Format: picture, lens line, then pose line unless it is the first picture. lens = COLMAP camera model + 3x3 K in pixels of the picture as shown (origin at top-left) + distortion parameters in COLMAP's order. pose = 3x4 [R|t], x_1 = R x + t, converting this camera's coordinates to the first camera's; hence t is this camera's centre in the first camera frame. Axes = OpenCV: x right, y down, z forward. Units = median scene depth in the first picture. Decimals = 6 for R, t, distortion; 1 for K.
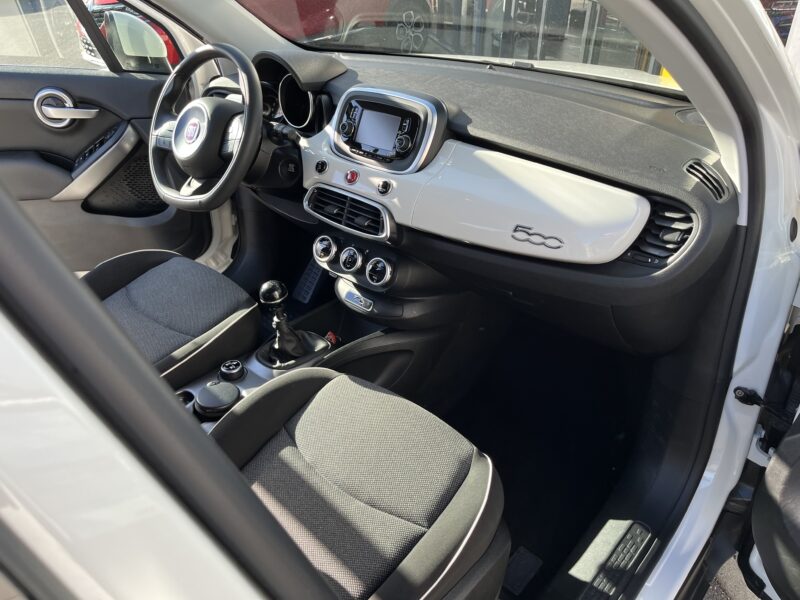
lens RADIAL K [[617.5, 0, 397.3], [0, 617.5, 298.0], [0, 0, 1]] dist [0.086625, -0.140167]
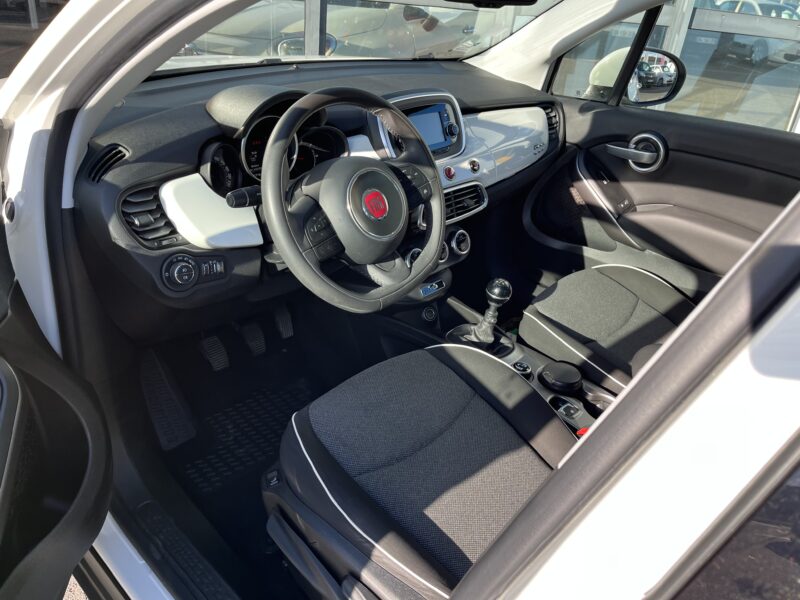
lens RADIAL K [[617.5, 0, 397.3], [0, 617.5, 298.0], [0, 0, 1]] dist [0.086625, -0.140167]
pose [[0.029089, -0.502441, 0.864122, -1.200775], [0.423462, 0.789274, 0.444666, -0.577707], [-0.905447, 0.352988, 0.235723, 0.940089]]
